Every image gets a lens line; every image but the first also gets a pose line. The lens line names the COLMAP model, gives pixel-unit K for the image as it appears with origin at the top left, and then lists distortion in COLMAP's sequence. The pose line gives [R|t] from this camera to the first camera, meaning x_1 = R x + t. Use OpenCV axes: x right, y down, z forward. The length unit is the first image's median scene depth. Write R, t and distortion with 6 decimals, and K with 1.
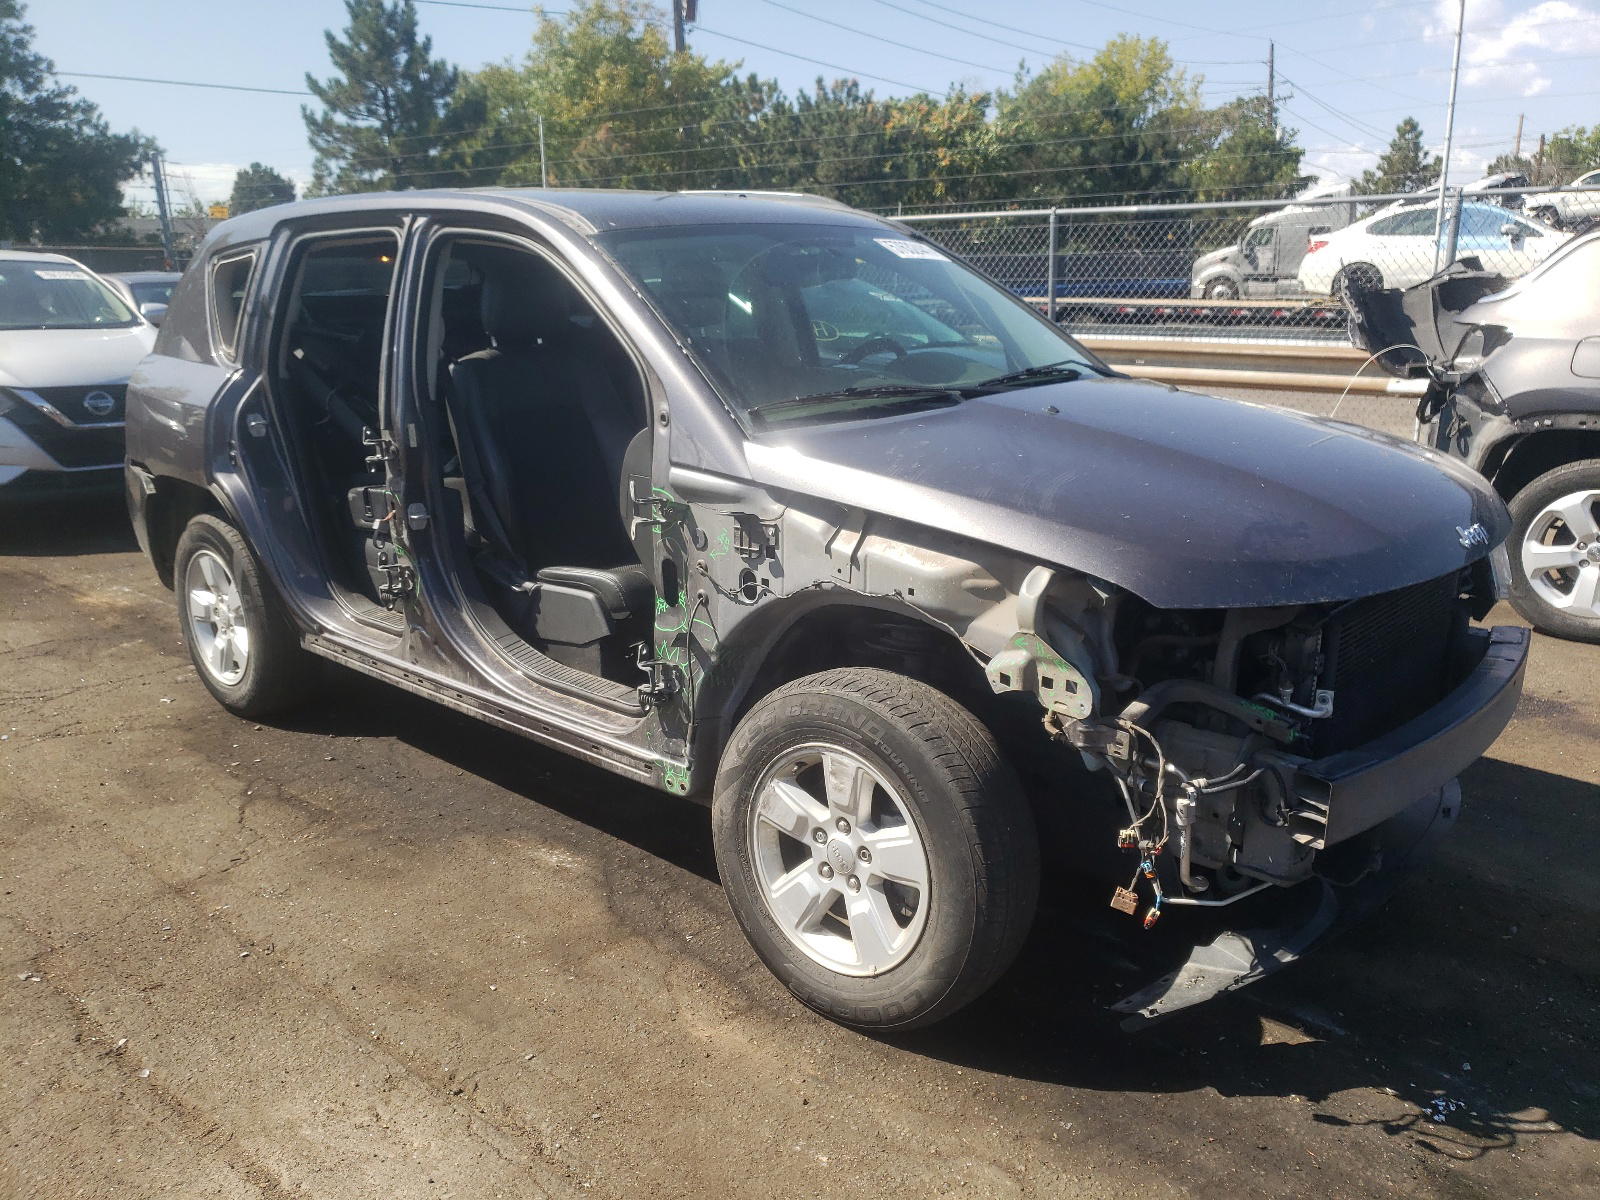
lens RADIAL K [[1236.0, 0, 799.8], [0, 1236.0, 560.2], [0, 0, 1]] dist [0.006371, 0.015023]
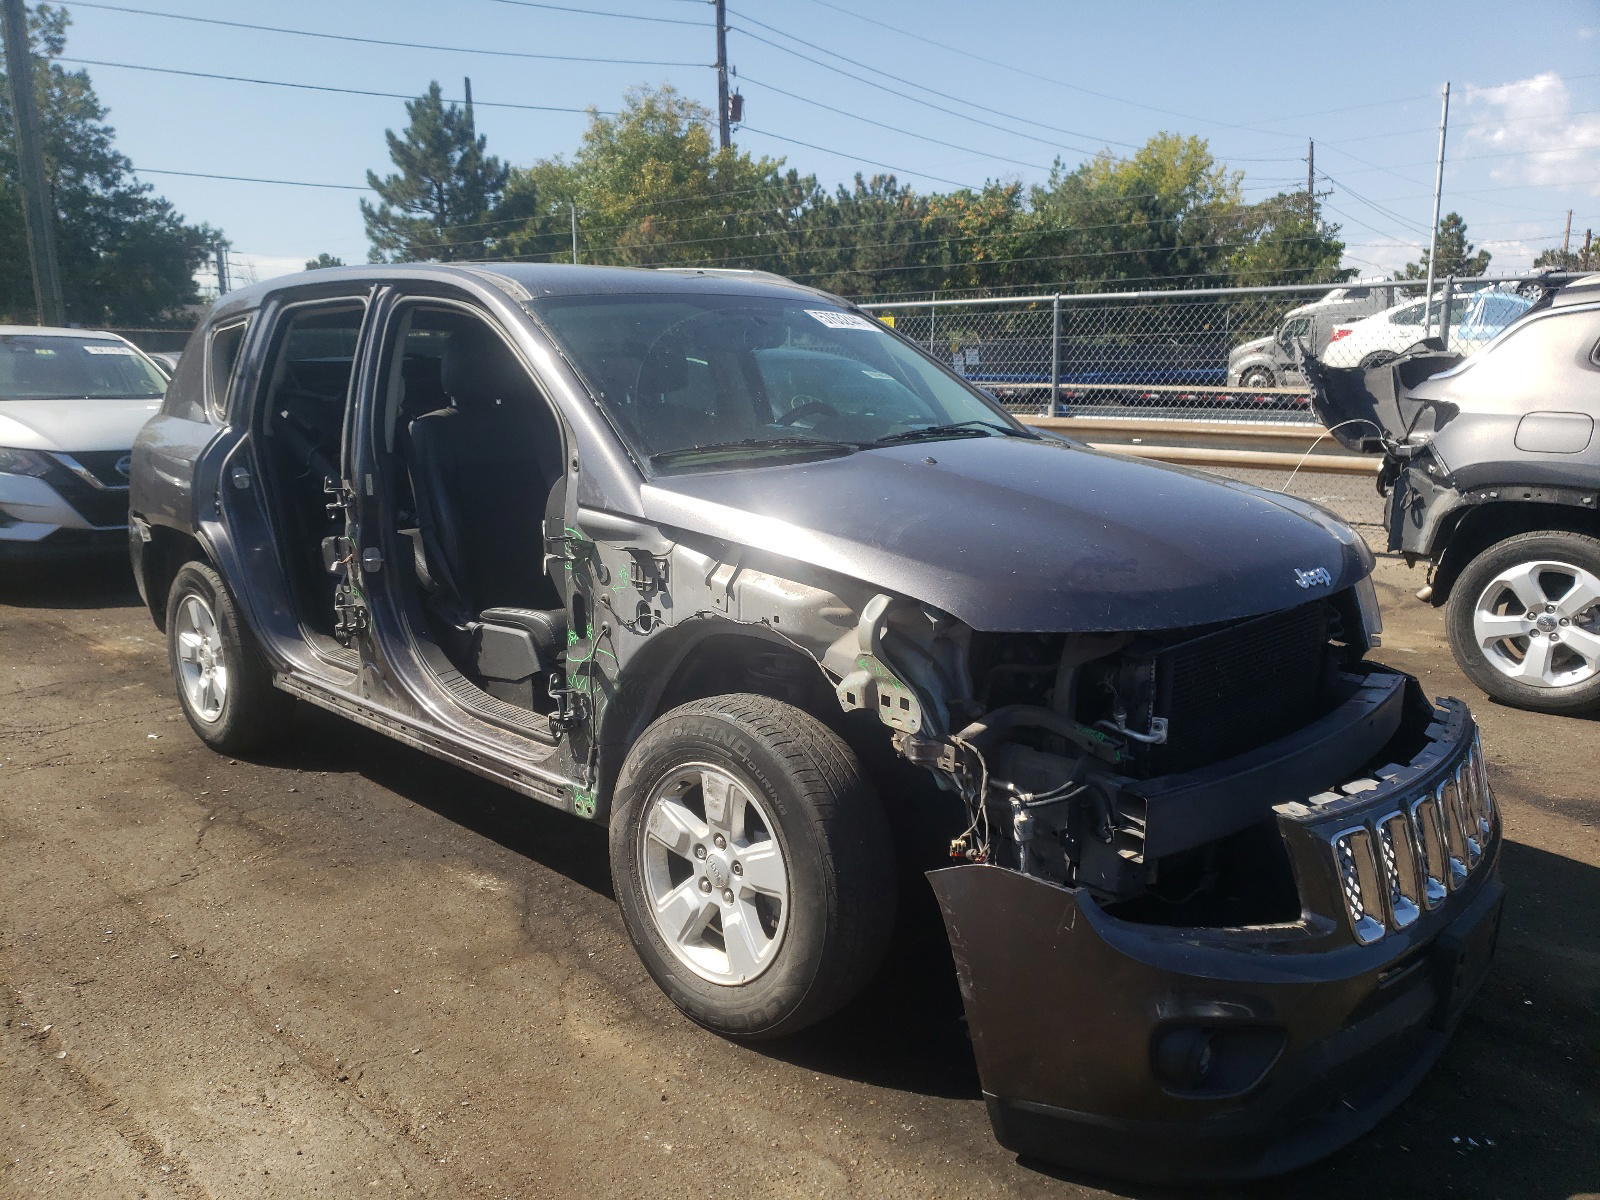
lens RADIAL K [[1236.0, 0, 799.8], [0, 1236.0, 560.2], [0, 0, 1]] dist [0.006371, 0.015023]
pose [[0.998906, 0.013377, -0.044818, 0.109238], [-0.016494, 0.997415, -0.069936, 0.033832], [0.043767, 0.070599, 0.996544, -0.056777]]
